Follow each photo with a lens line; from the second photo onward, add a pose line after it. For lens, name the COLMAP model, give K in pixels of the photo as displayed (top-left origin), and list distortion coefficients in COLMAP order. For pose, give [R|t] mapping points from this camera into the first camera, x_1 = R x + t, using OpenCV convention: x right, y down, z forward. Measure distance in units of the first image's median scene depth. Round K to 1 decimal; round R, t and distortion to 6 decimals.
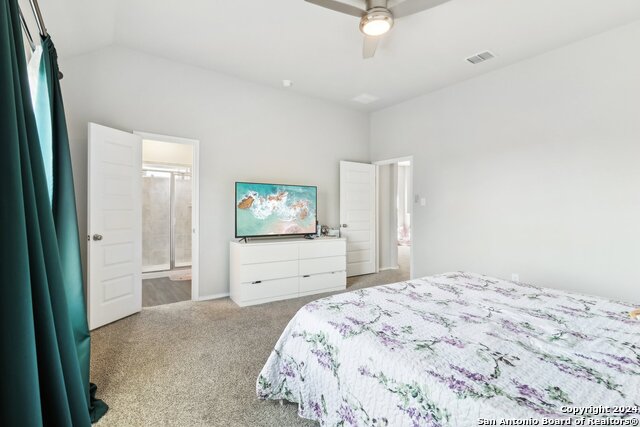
lens RADIAL K [[303.1, 0, 321.2], [0, 303.1, 215.5], [0, 0, 1]] dist [-0.002478, 0.000313]
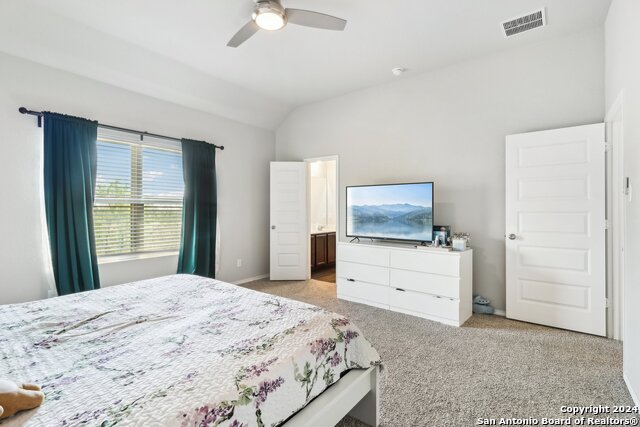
lens RADIAL K [[303.1, 0, 321.3], [0, 303.1, 210.3], [0, 0, 1]] dist [-0.002478, 0.000313]
pose [[0.287001, -0.000035, -0.957930, 0.734316], [-0.016757, 0.999847, -0.005057, -0.015425], [0.957784, 0.017503, 0.286956, 0.571853]]
